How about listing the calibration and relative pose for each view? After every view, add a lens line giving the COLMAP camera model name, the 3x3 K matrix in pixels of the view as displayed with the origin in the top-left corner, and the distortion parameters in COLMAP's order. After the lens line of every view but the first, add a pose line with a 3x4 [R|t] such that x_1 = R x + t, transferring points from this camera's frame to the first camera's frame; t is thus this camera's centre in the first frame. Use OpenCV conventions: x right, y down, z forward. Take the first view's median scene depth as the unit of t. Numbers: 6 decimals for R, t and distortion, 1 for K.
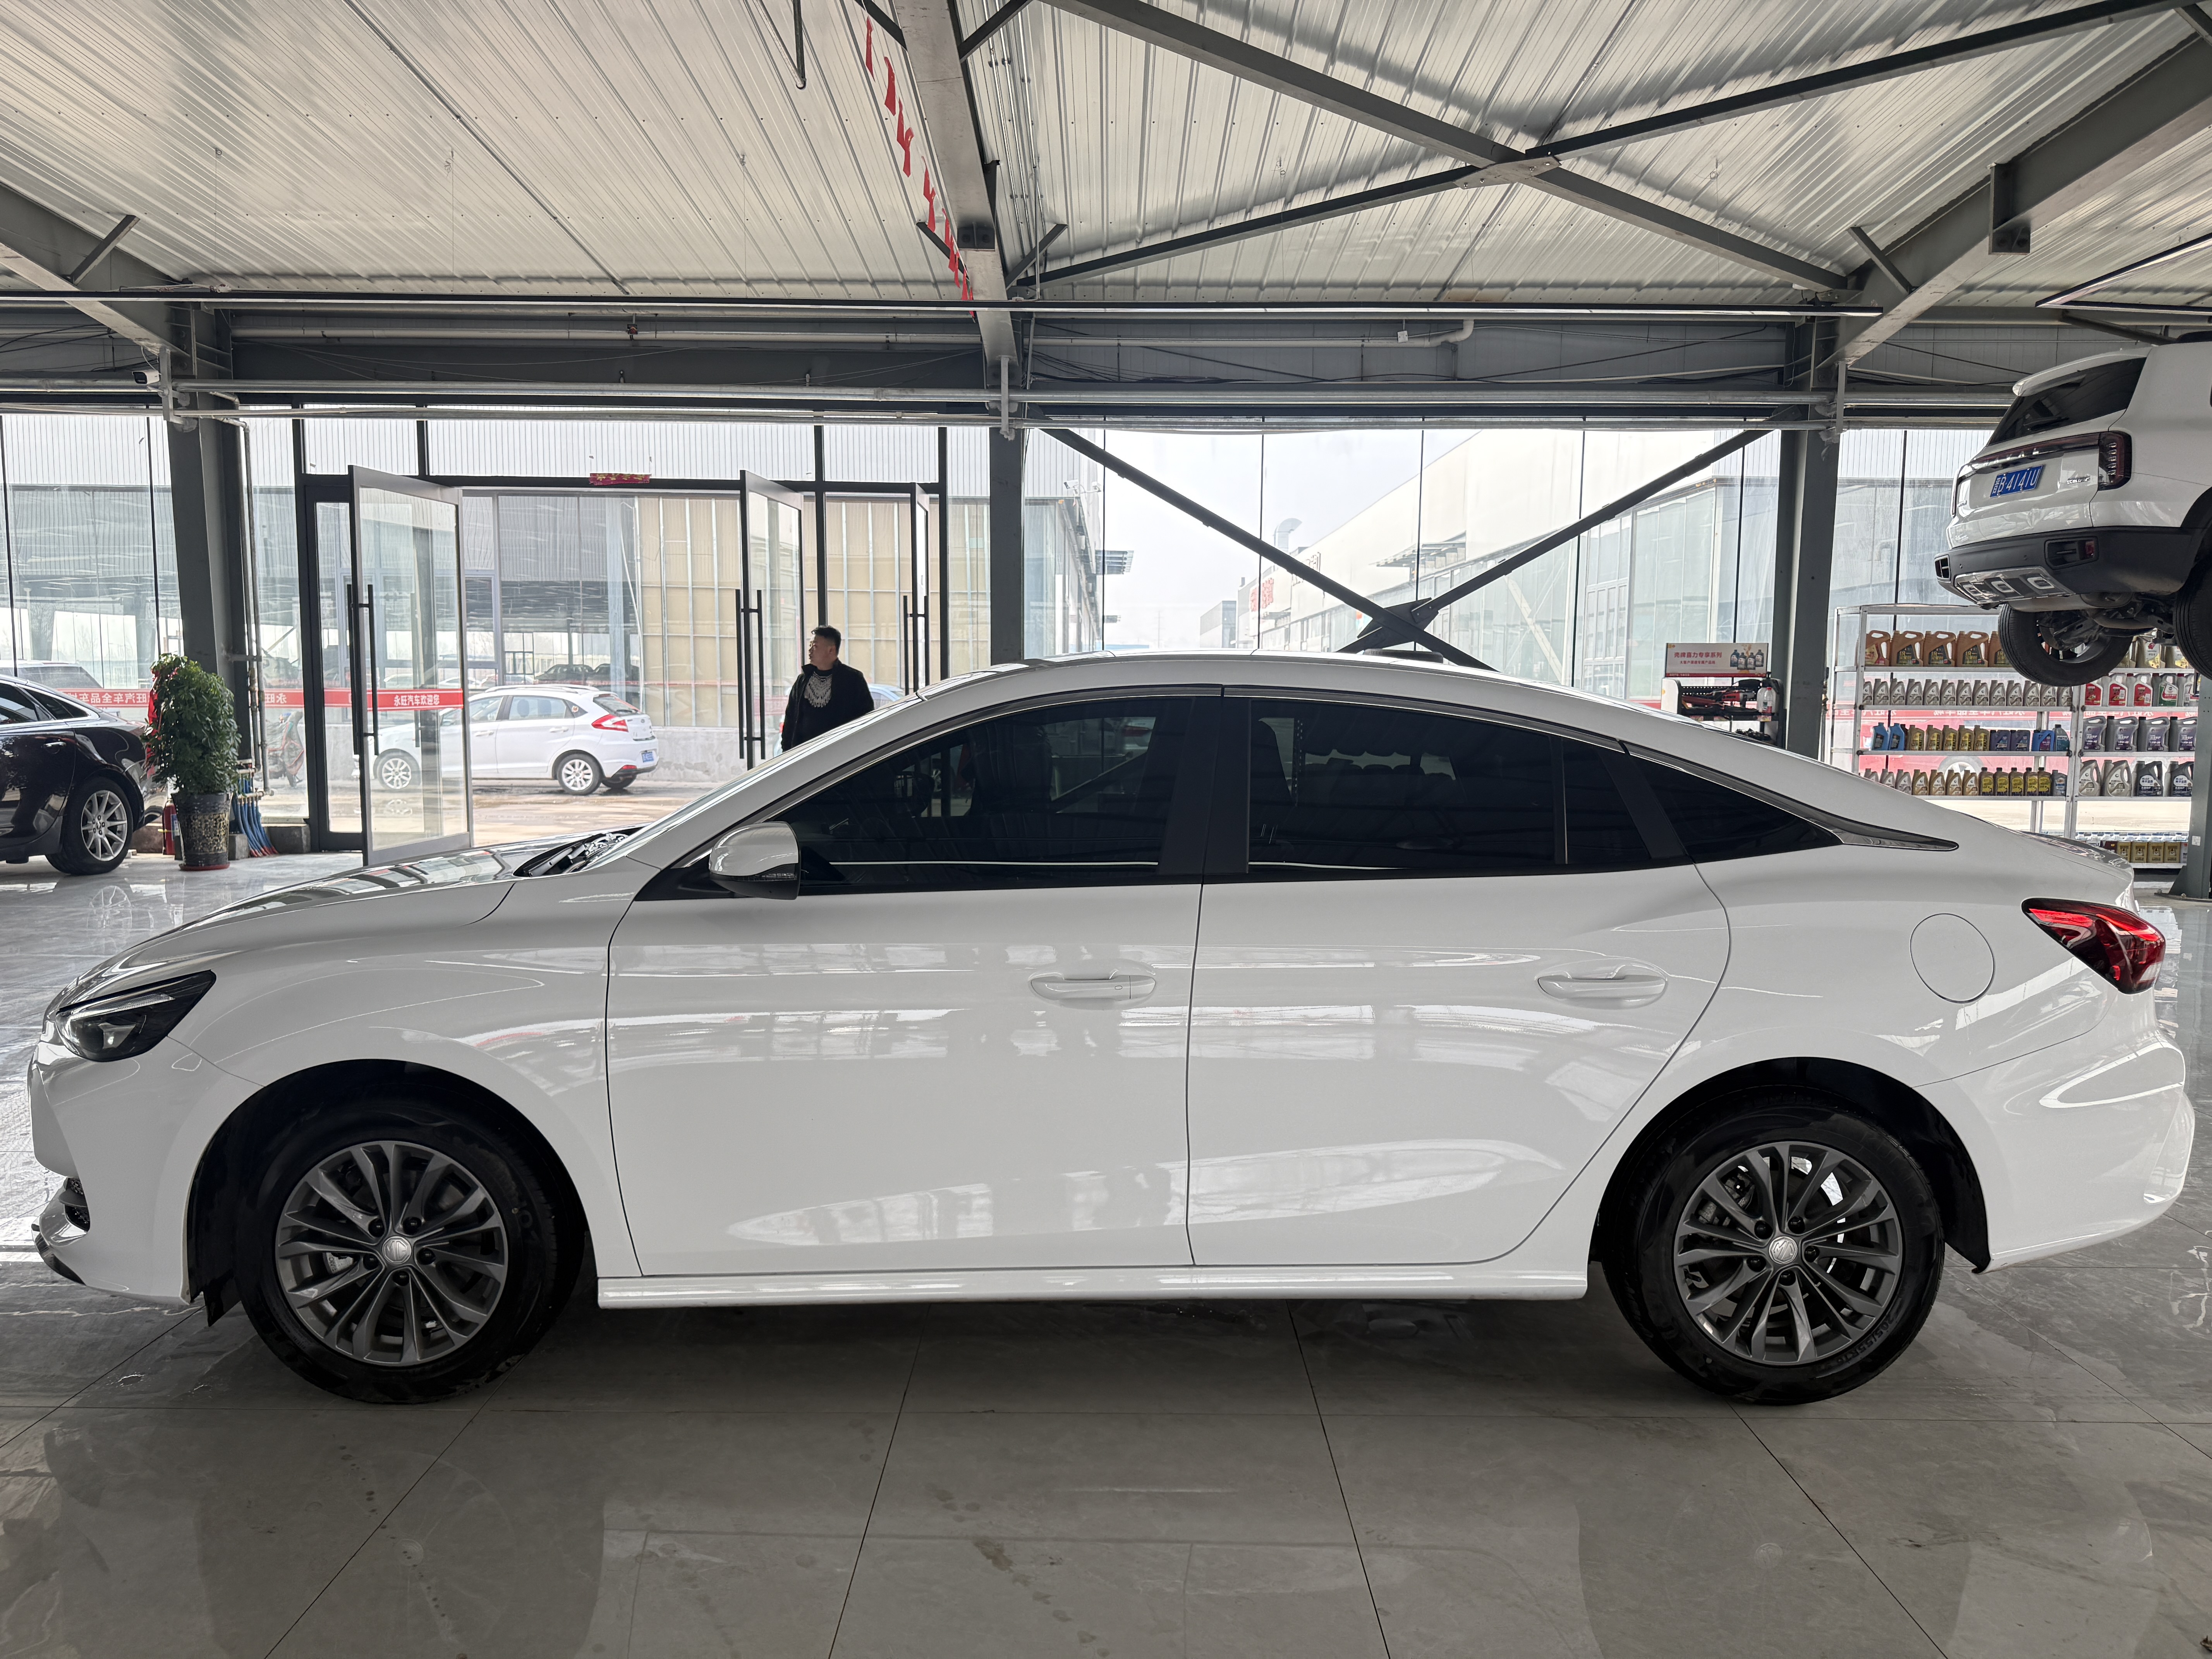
lens RADIAL K [[1590.2, 0, 1088.1], [0, 1590.2, 836.0], [0, 0, 1]] dist [0.023977, 0.000033]
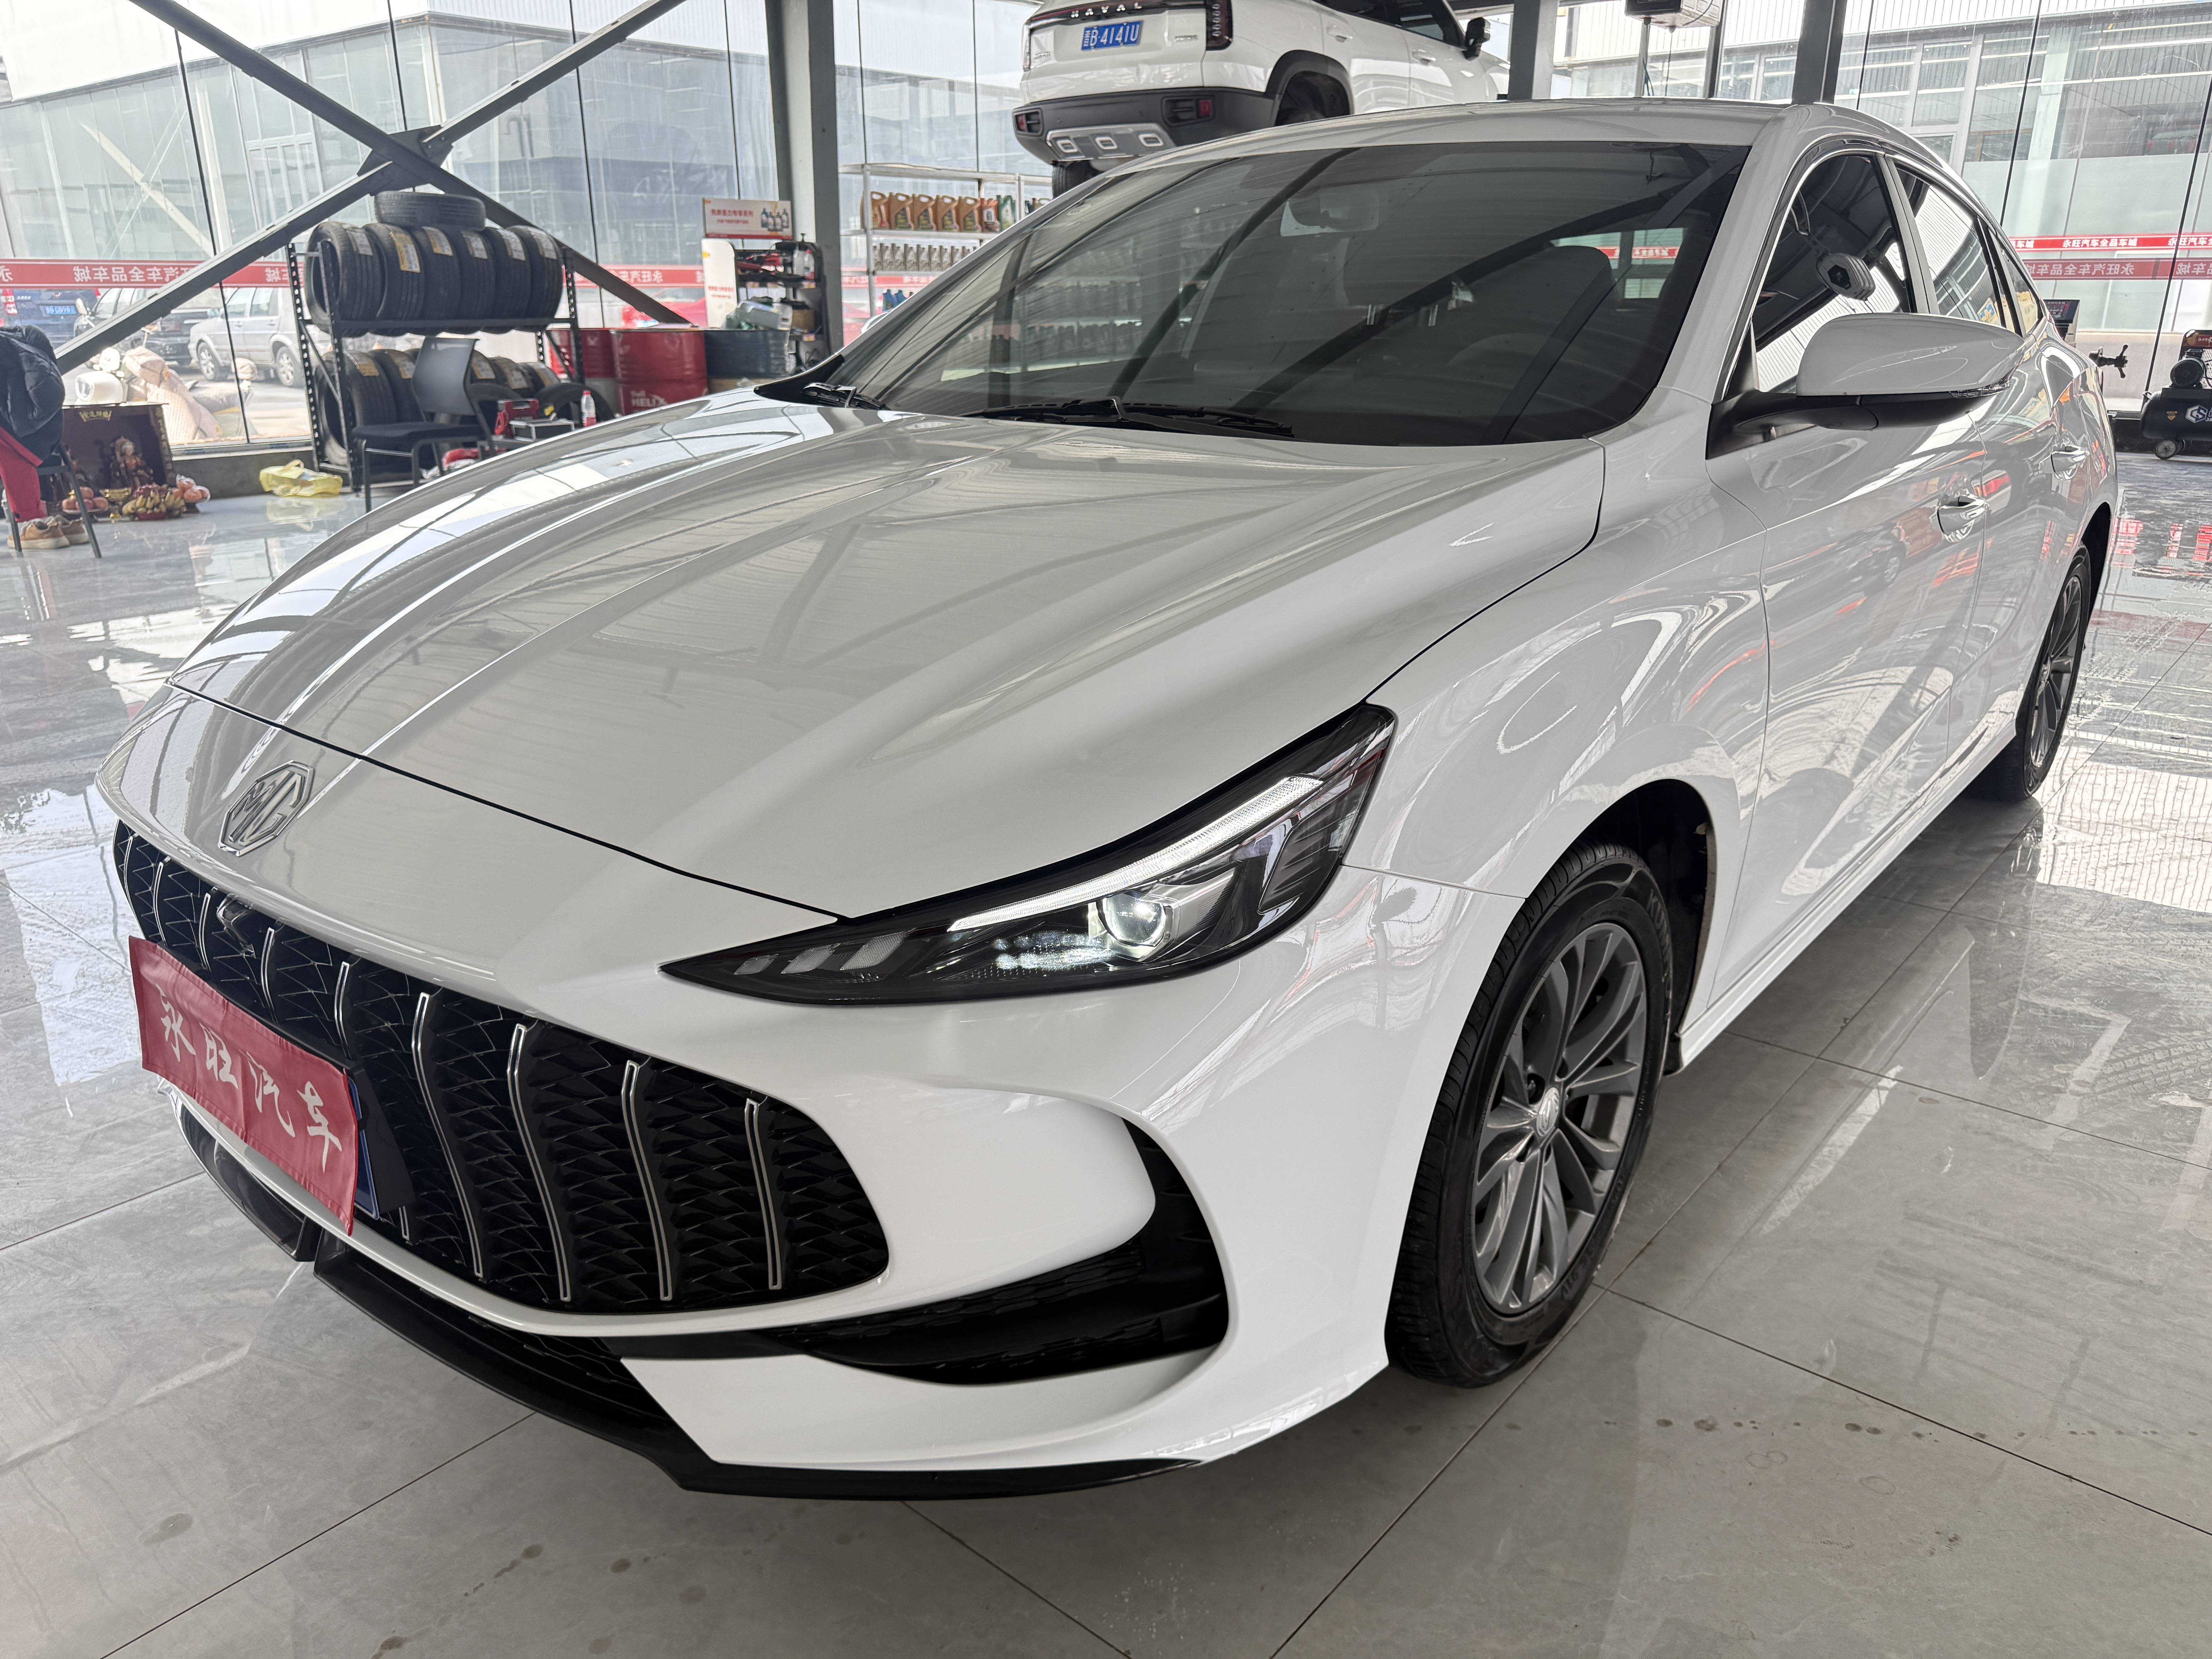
lens RADIAL K [[1590.2, 0, 1088.1], [0, 1590.2, 836.0], [0, 0, 1]] dist [0.023977, 0.000033]
pose [[0.678868, -0.245296, 0.692075, -0.211644], [0.072490, 0.960333, 0.269269, -0.000468], [-0.730673, -0.132630, 0.669721, 0.178129]]
